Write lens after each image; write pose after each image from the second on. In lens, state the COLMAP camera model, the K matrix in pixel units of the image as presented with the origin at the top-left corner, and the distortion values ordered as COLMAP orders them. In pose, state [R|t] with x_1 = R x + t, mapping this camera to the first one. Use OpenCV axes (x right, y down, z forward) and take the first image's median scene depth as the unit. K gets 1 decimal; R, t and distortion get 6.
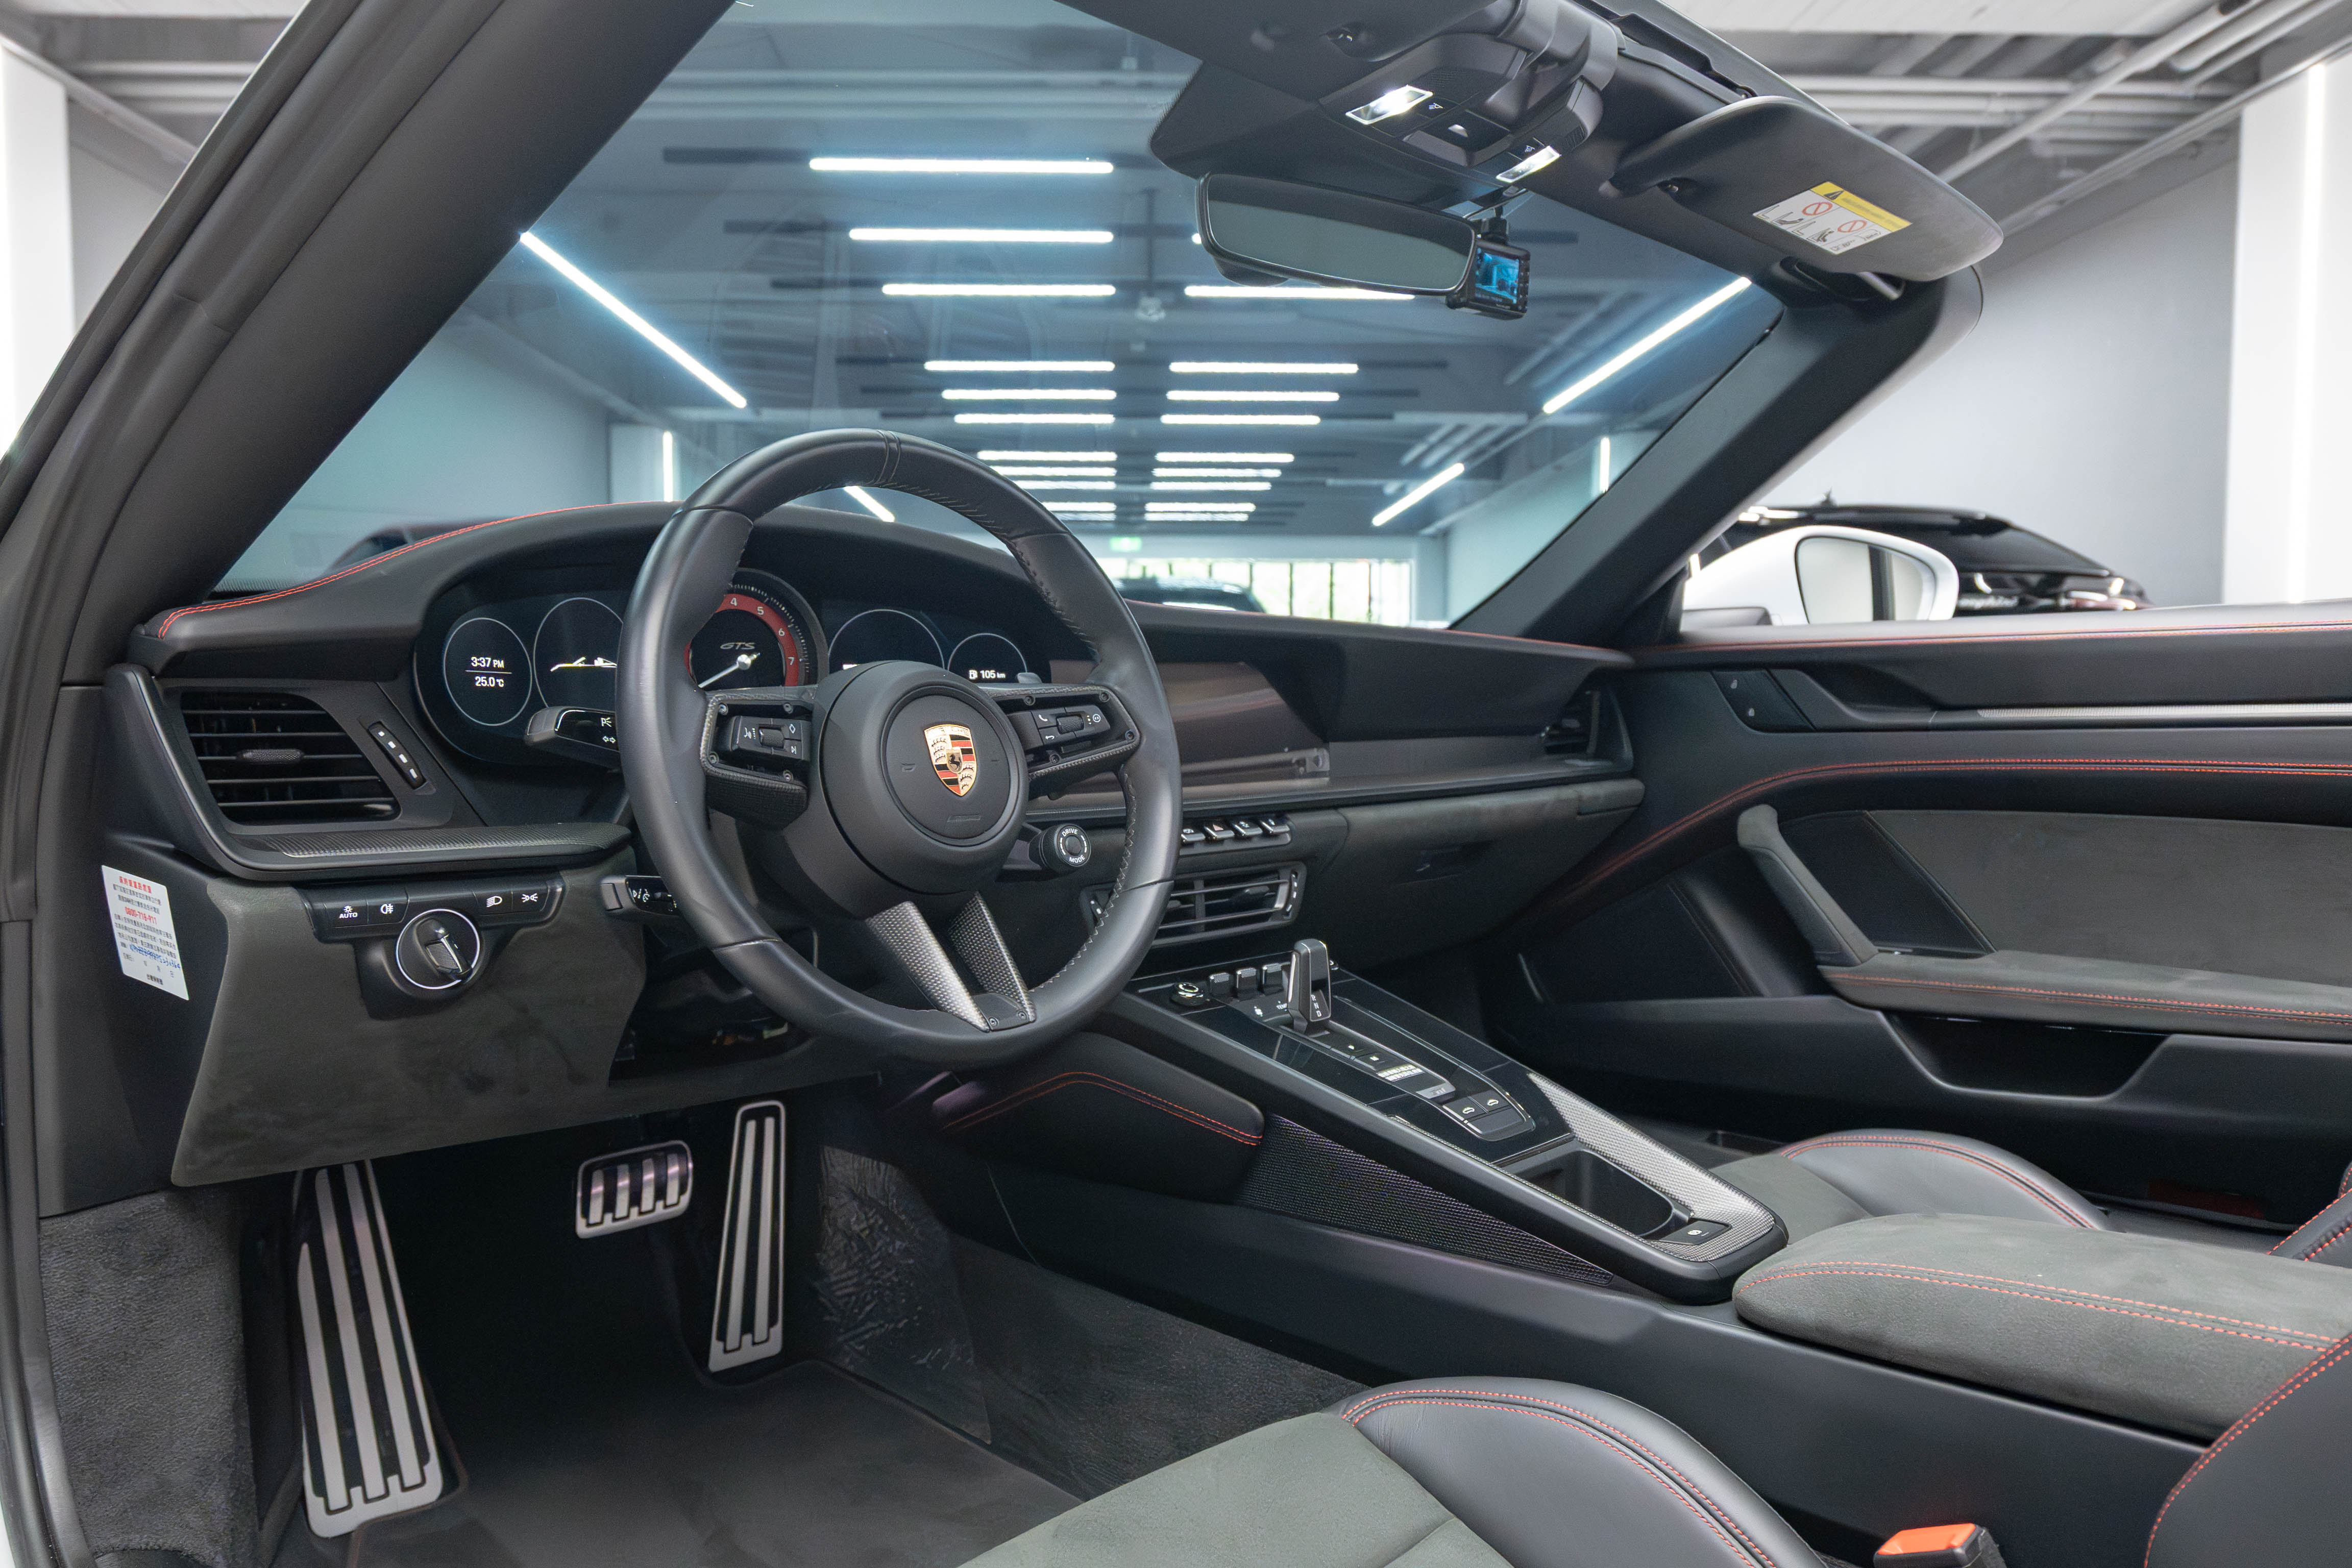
lens RADIAL K [[1629.5, 0, 1149.6], [0, 1629.5, 792.8], [0, 0, 1]] dist [0.084156, -0.055291]
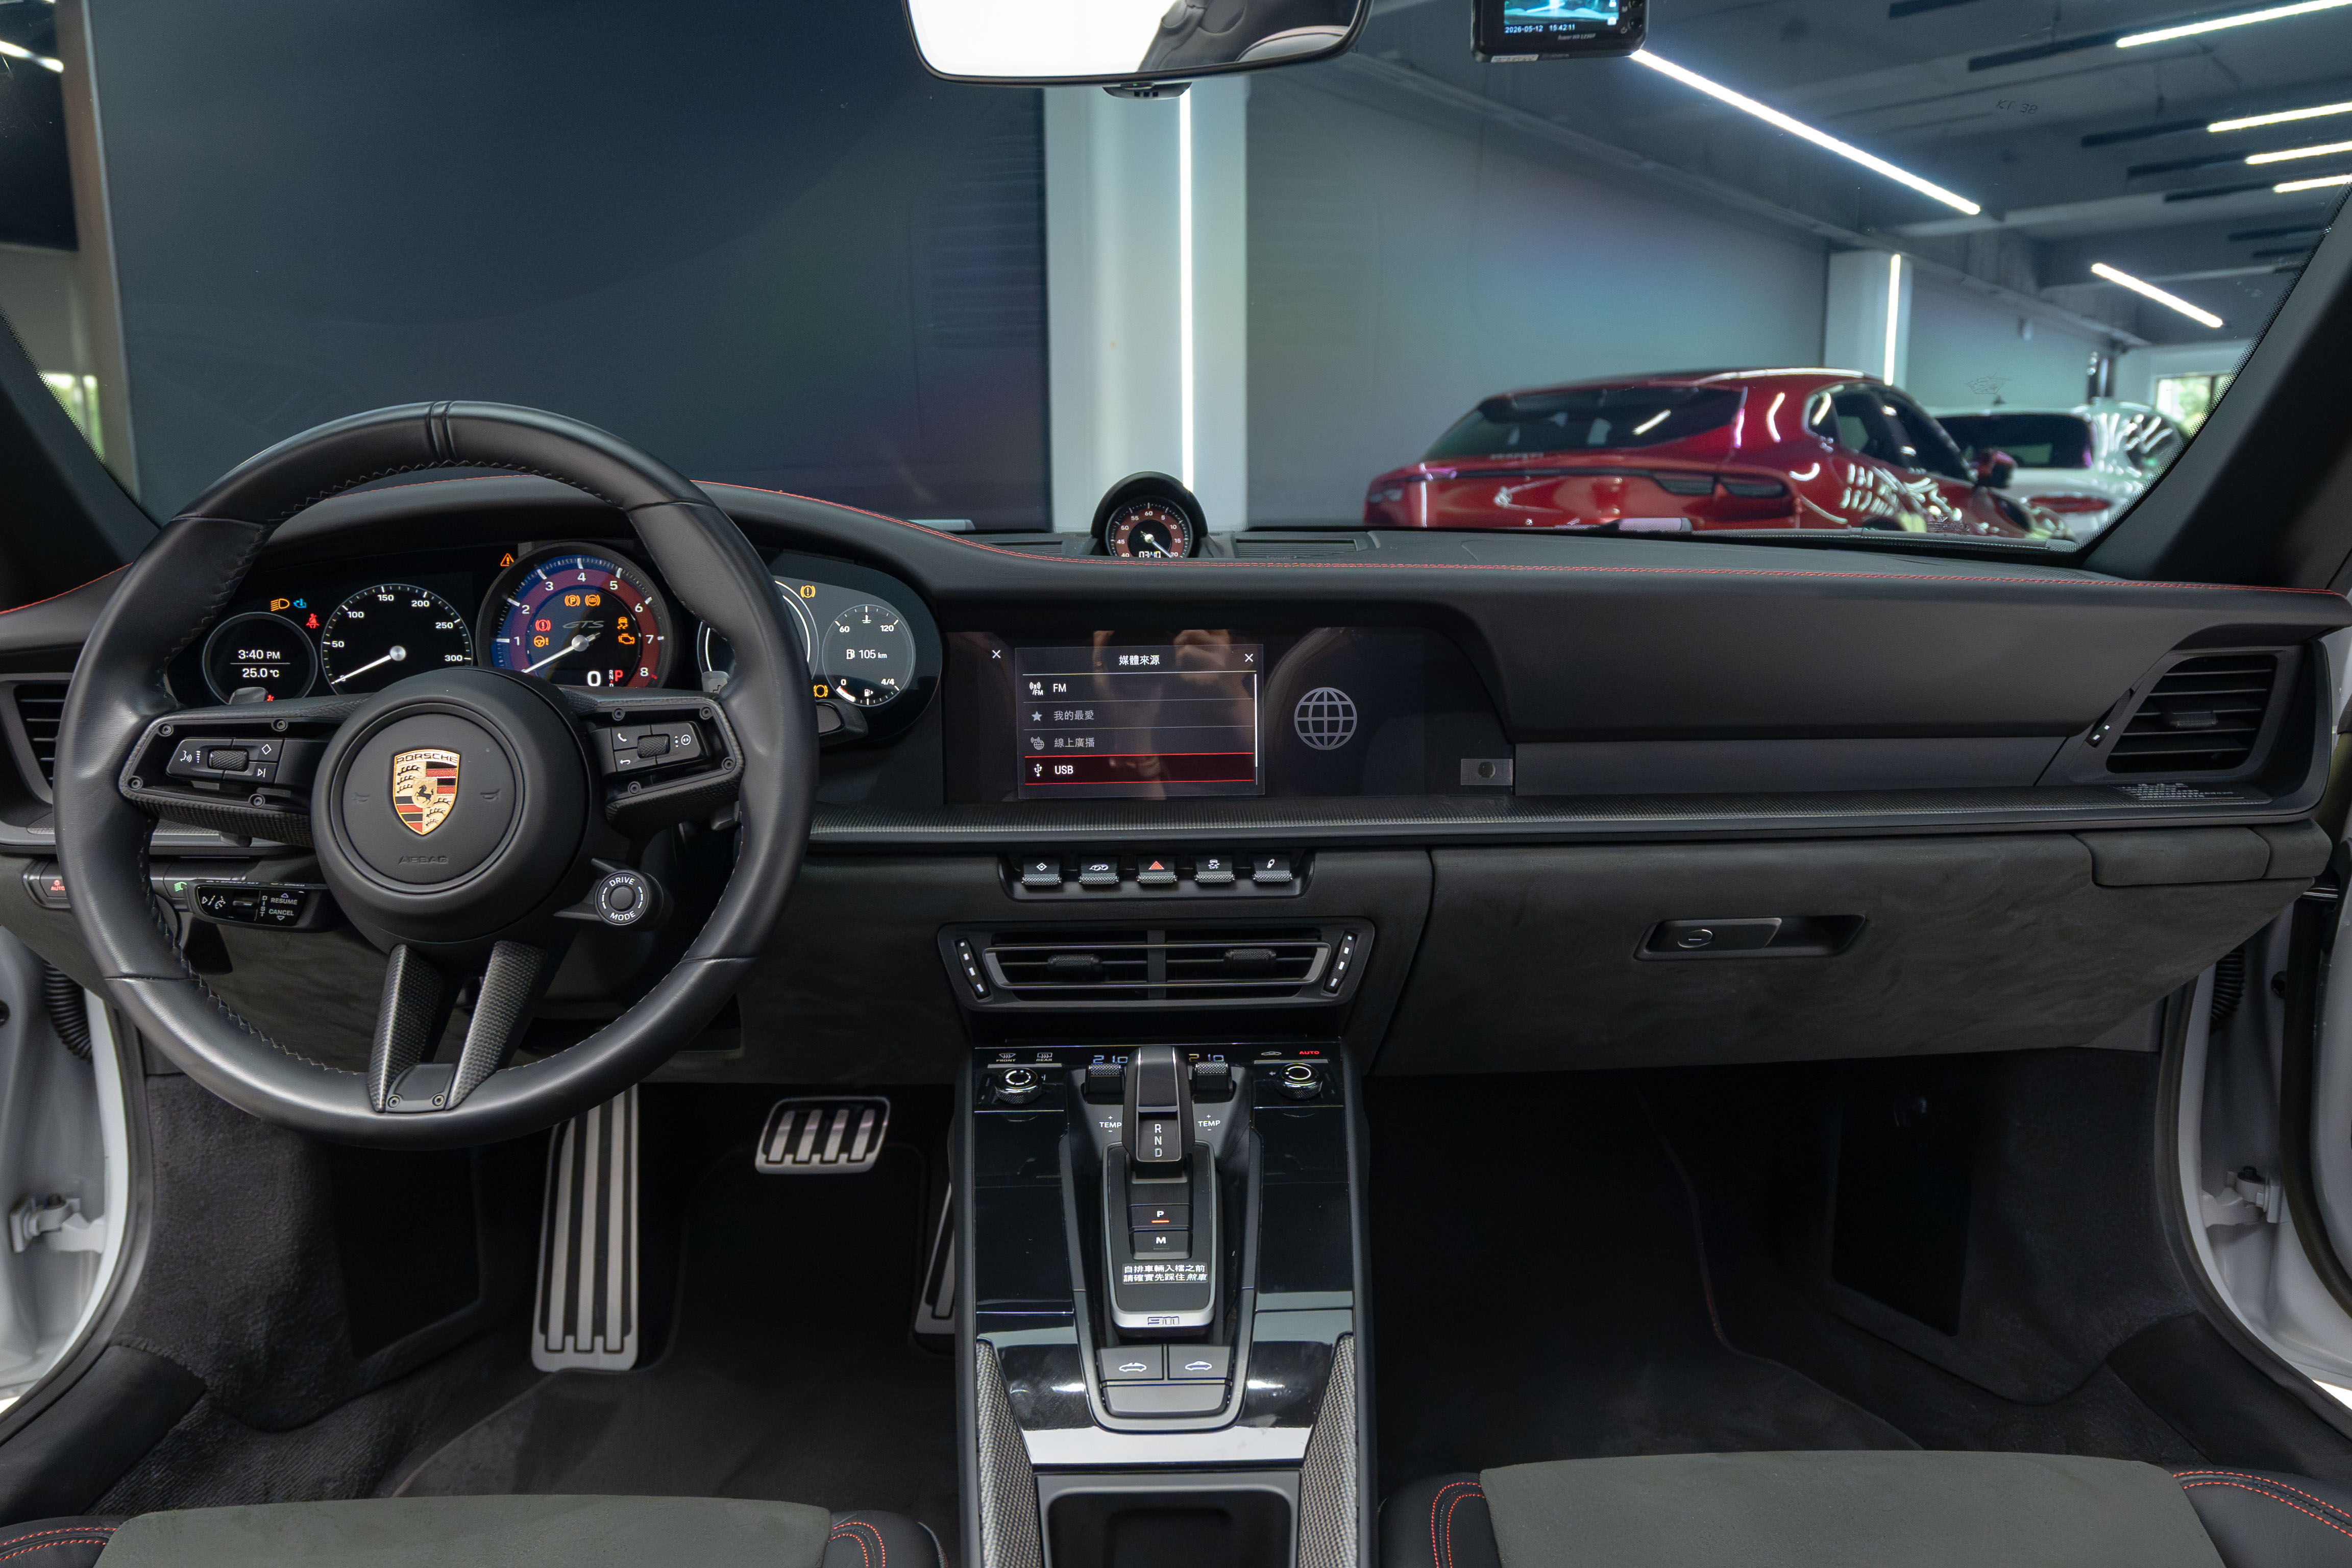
lens RADIAL K [[1629.5, 0, 1149.6], [0, 1629.5, 792.8], [0, 0, 1]] dist [0.084156, -0.055291]
pose [[0.717591, 0.099317, -0.689348, 0.553789], [-0.035093, 0.993679, 0.106632, -0.092147], [0.695581, -0.052327, 0.716540, 0.467373]]
